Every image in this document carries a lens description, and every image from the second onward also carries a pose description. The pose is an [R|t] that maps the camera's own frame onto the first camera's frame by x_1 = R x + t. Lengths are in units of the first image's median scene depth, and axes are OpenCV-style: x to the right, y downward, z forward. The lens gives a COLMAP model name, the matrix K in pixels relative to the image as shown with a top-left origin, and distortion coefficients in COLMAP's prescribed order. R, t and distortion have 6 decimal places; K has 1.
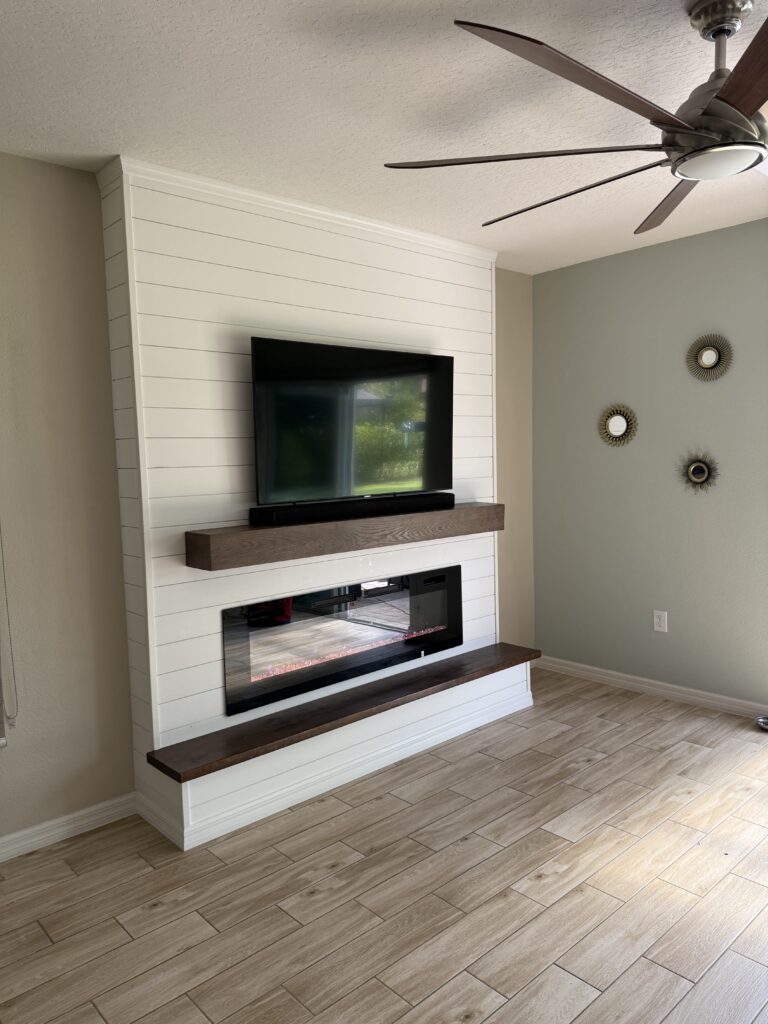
lens RADIAL K [[724.1, 0, 382.0], [0, 724.1, 515.0], [0, 0, 1]] dist [0.021685, -0.025015]
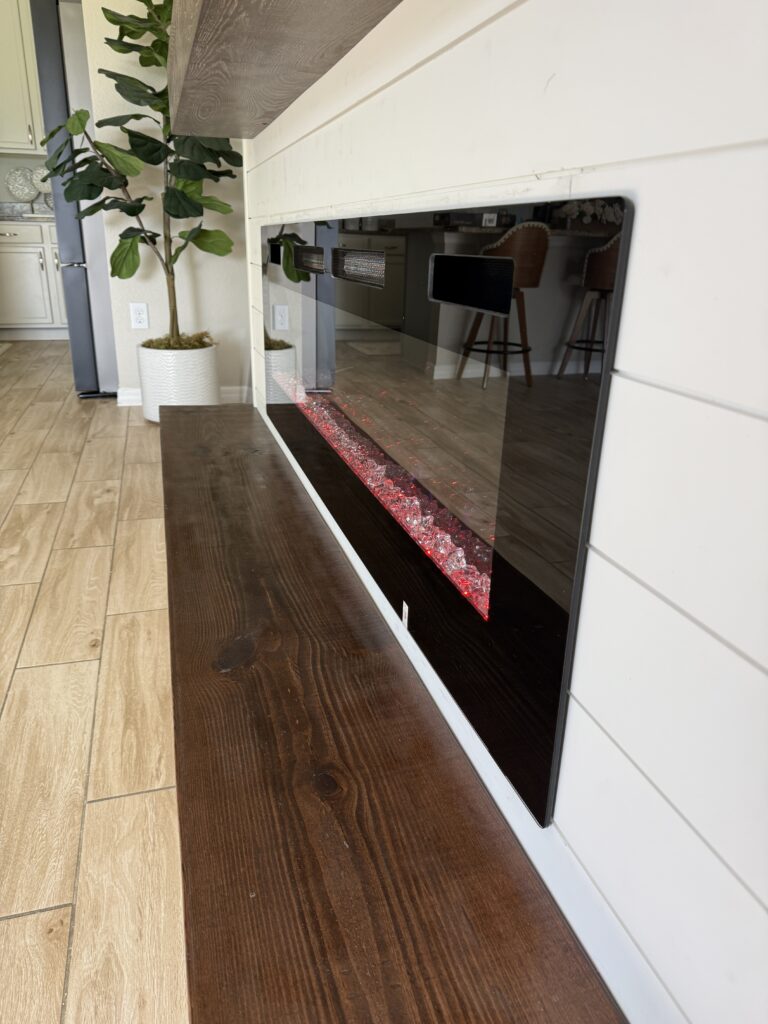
lens RADIAL K [[724.1, 0, 388.2], [0, 724.1, 517.0], [0, 0, 1]] dist [0.021685, -0.025015]
pose [[-0.426449, 0.338396, -0.838826, 0.300327], [-0.090310, 0.906817, 0.411737, 0.094192], [0.899992, 0.251339, -0.356151, 1.357703]]
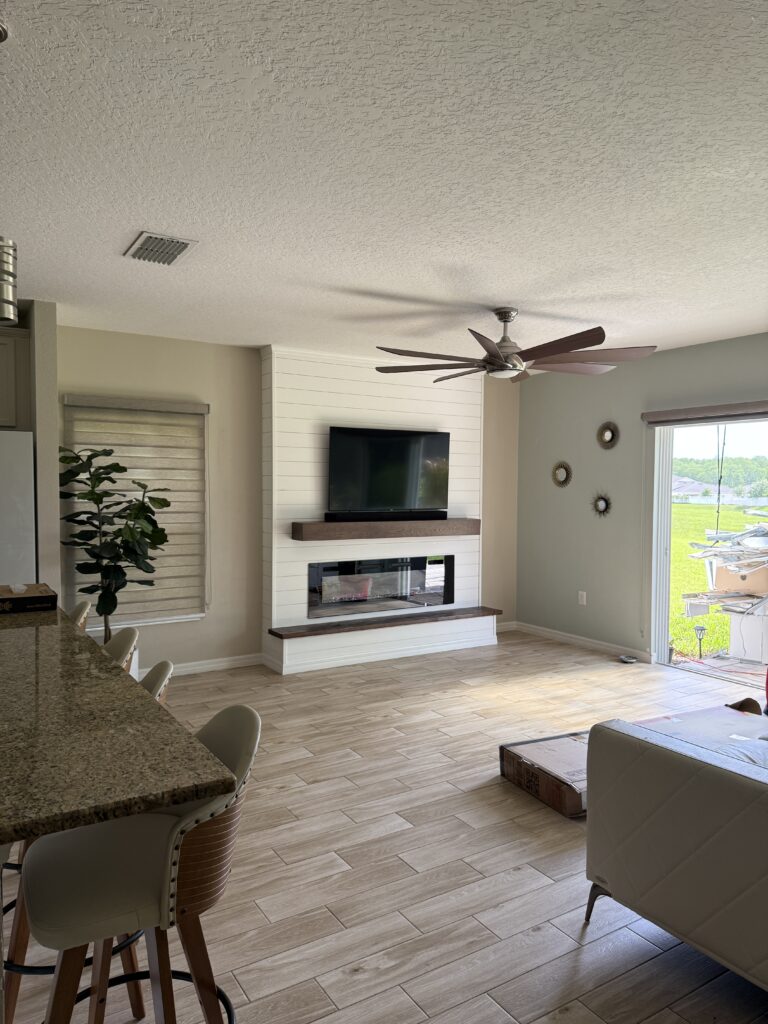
lens RADIAL K [[724.1, 0, 390.5], [0, 724.1, 514.1], [0, 0, 1]] dist [0.021685, -0.025015]
pose [[0.984470, 0.041395, -0.170605, 0.326417], [-0.048718, 0.998052, -0.038962, 0.063282], [0.168660, 0.046668, 0.984569, -0.900227]]
